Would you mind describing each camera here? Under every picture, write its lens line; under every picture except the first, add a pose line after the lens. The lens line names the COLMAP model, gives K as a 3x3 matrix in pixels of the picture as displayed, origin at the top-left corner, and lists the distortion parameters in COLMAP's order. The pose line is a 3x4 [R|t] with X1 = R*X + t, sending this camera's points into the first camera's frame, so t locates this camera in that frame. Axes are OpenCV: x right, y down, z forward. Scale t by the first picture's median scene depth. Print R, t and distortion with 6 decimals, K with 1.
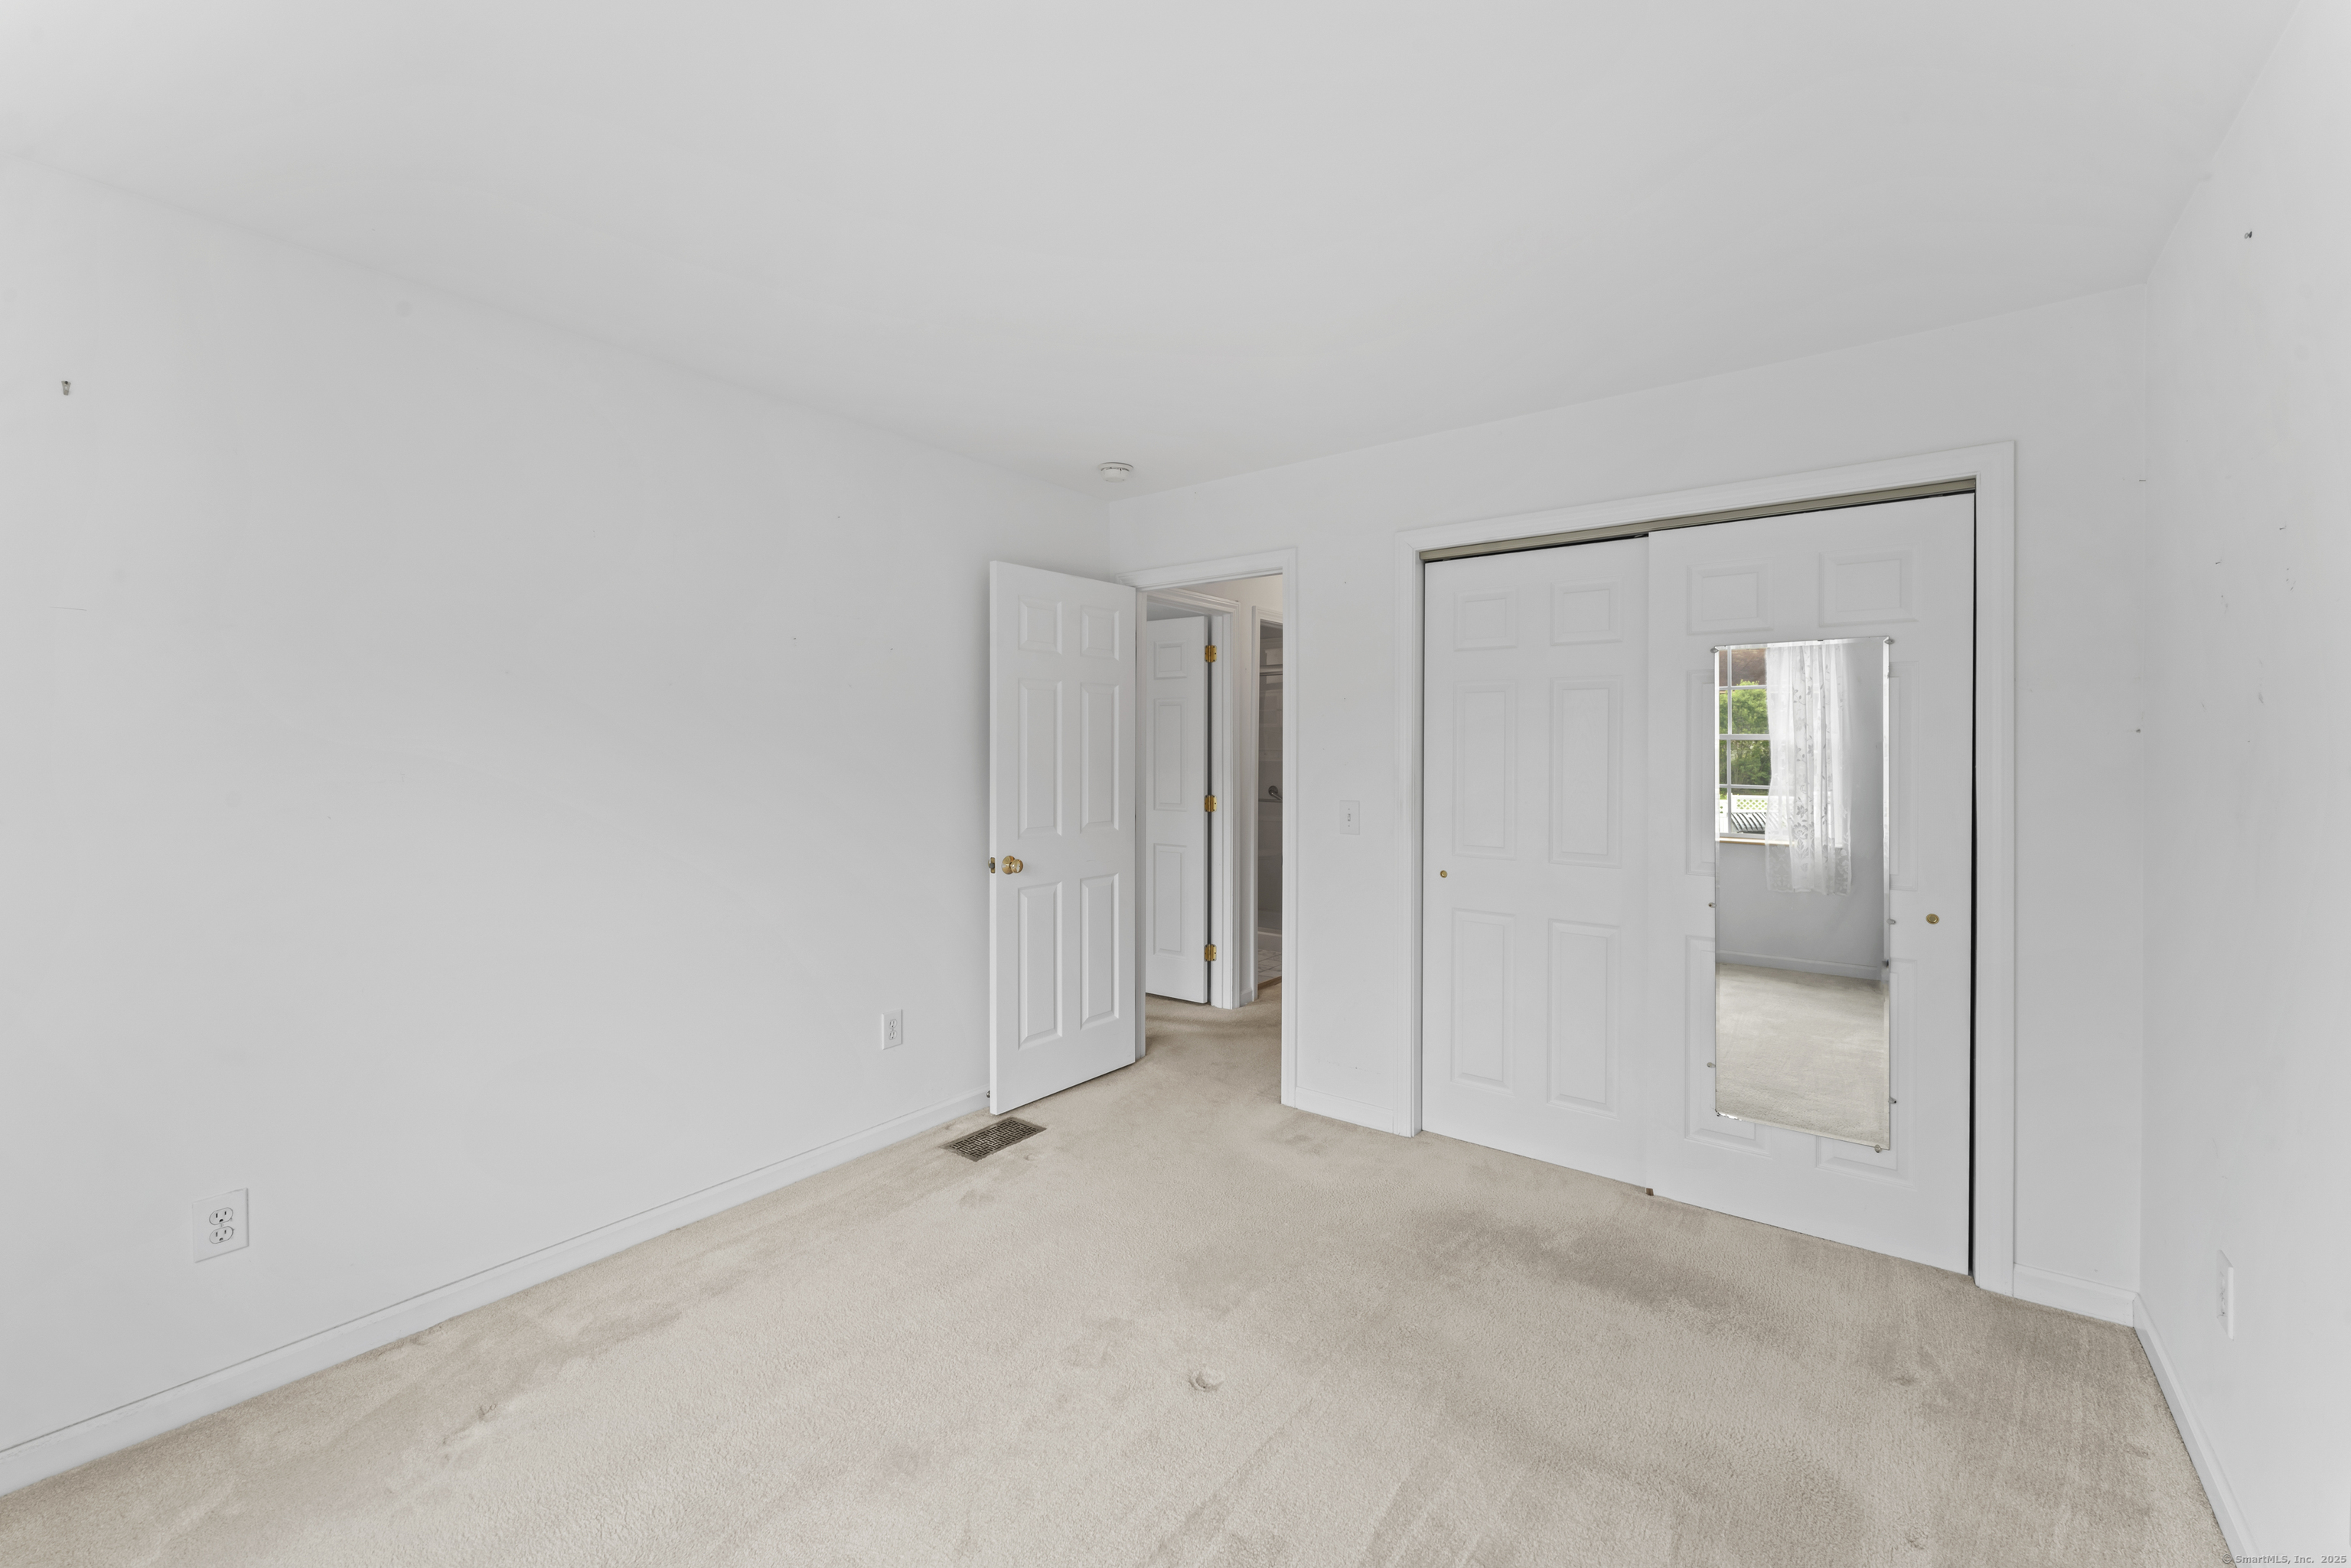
lens RADIAL K [[945.4, 0, 1177.3], [0, 945.4, 767.7], [0, 0, 1]] dist [-0.000563, 0.000068]
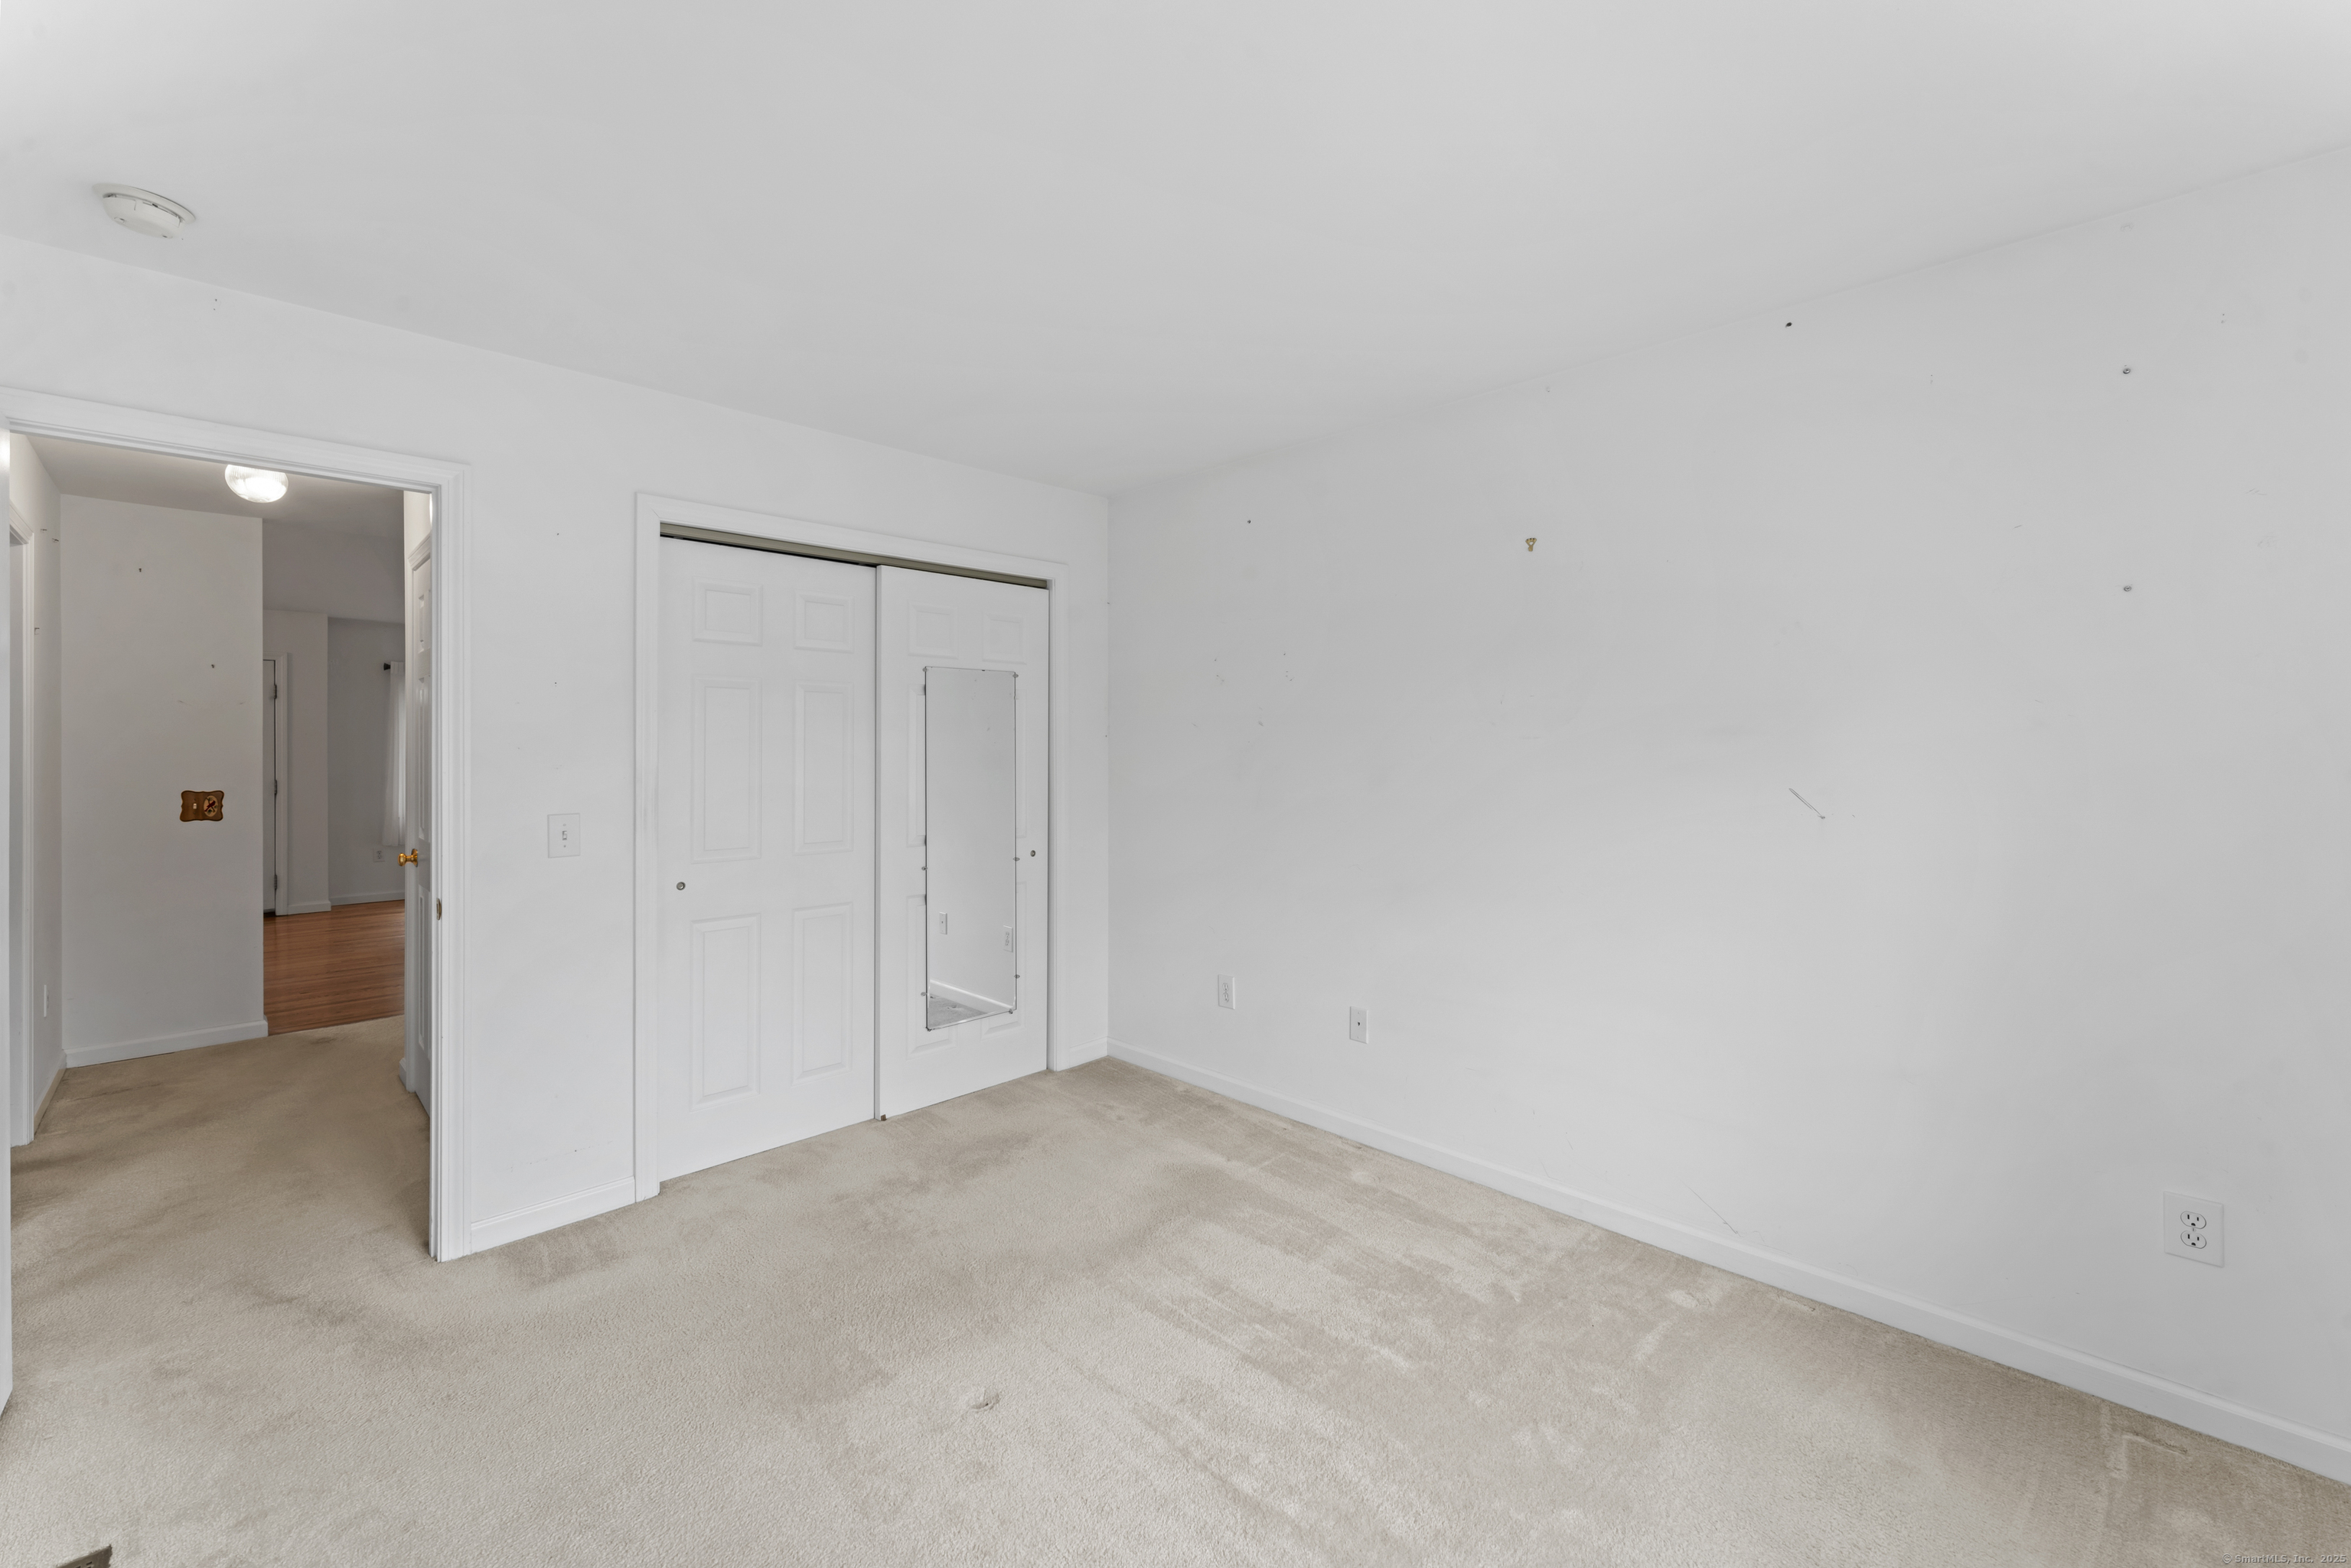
lens RADIAL K [[945.4, 0, 1177.3], [0, 945.4, 767.7], [0, 0, 1]] dist [-0.000563, 0.000068]
pose [[0.131575, -0.023182, 0.991035, -0.663067], [0.024105, 0.999506, 0.020179, -0.008465], [-0.991013, 0.021234, 0.132069, 0.495820]]
